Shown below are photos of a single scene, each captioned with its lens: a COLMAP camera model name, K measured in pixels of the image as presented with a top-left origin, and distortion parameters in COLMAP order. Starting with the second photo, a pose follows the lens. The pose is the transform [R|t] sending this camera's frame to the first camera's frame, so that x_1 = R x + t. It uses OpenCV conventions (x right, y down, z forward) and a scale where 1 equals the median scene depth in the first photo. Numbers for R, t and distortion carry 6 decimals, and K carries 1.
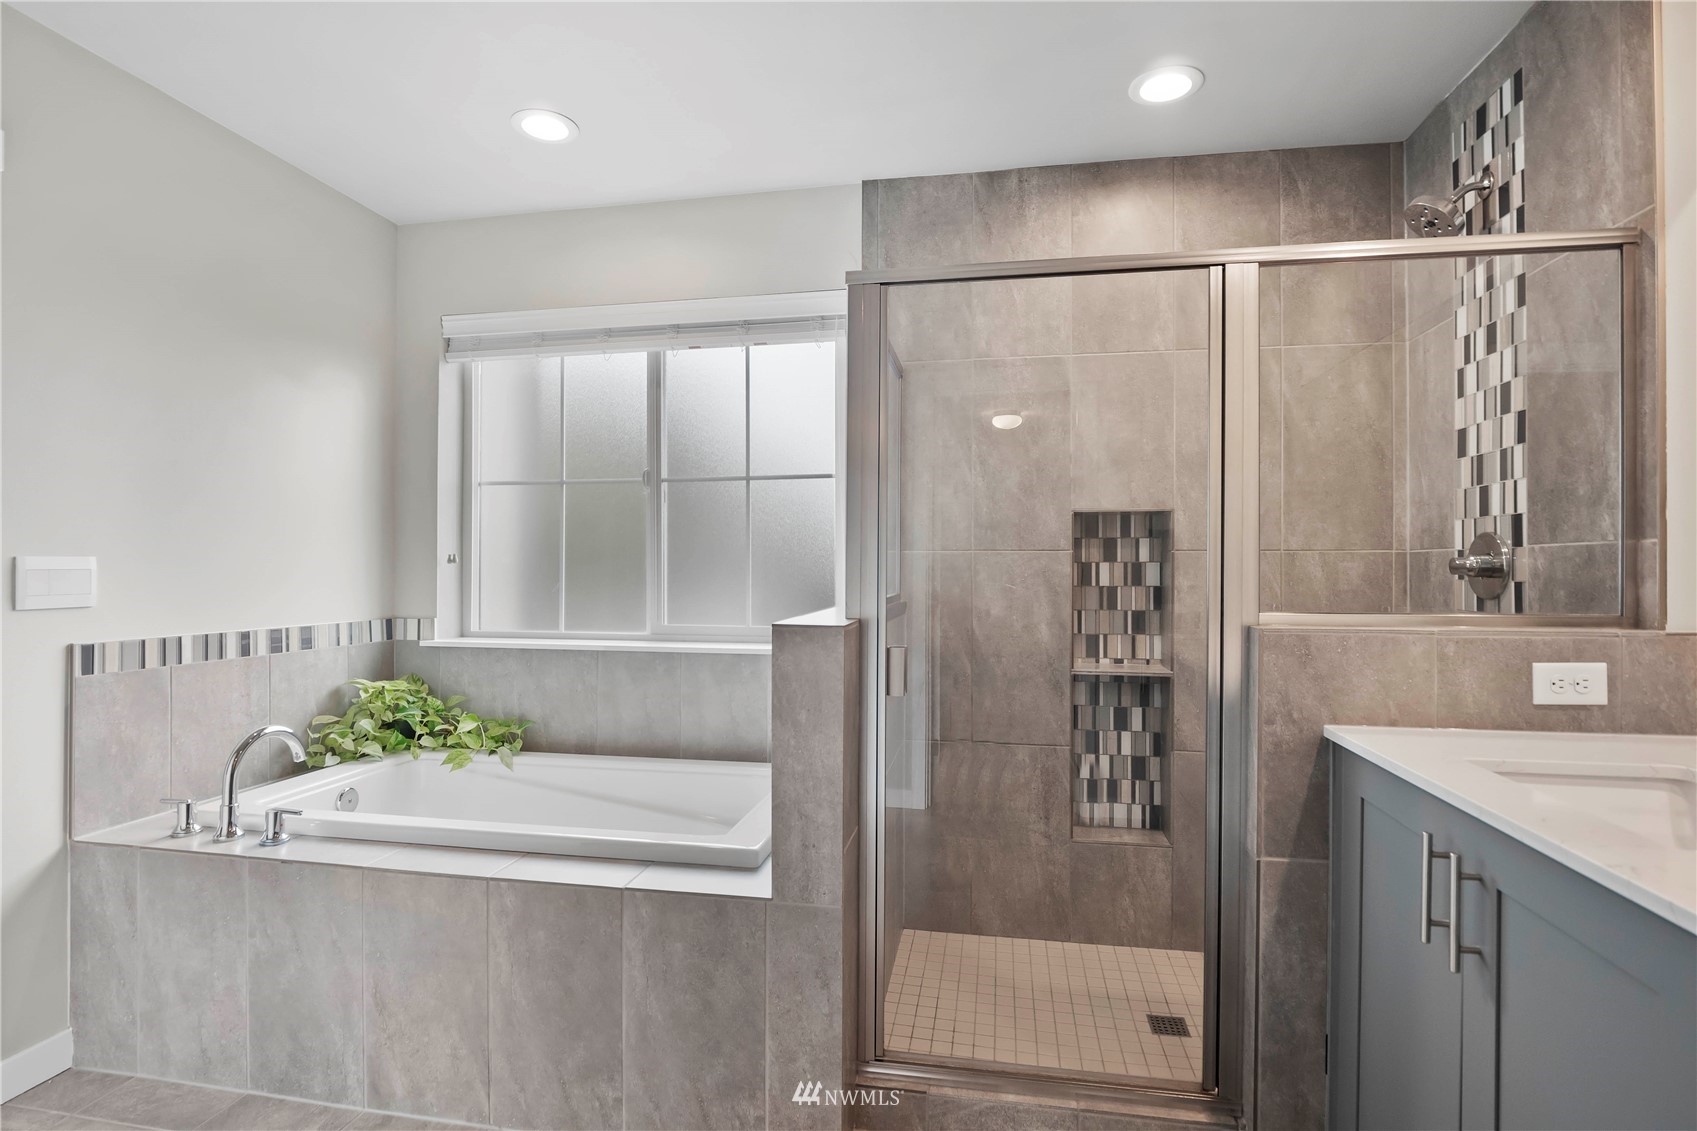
lens RADIAL K [[827.1, 0, 848.5], [0, 827.1, 565.5], [0, 0, 1]] dist [-0.002999, -0.008852]
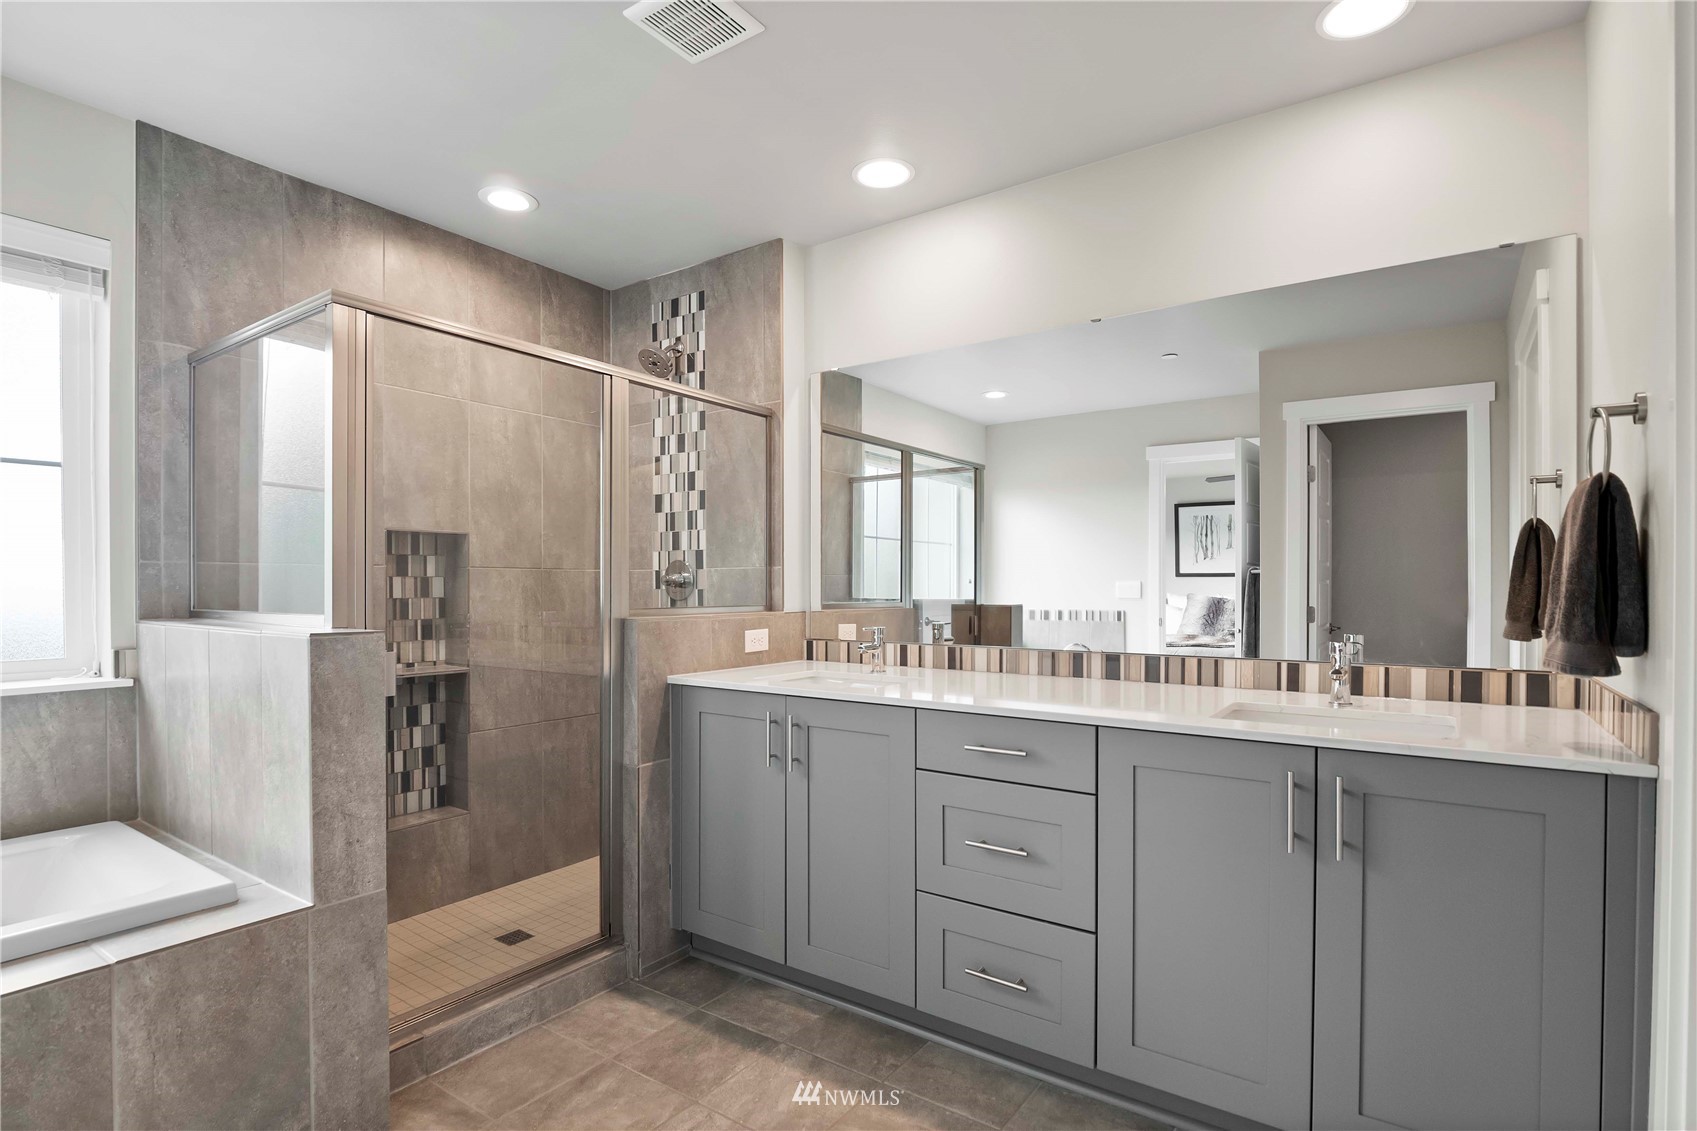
lens RADIAL K [[819.9, 0, 856.5], [0, 819.9, 593.2], [0, 0, 1]] dist [-0.000009, -0.008777]
pose [[0.417204, -0.010814, 0.908749, -0.567772], [-0.000004, 0.999929, 0.011900, 0.006930], [-0.908813, -0.004968, 0.417174, -0.014638]]
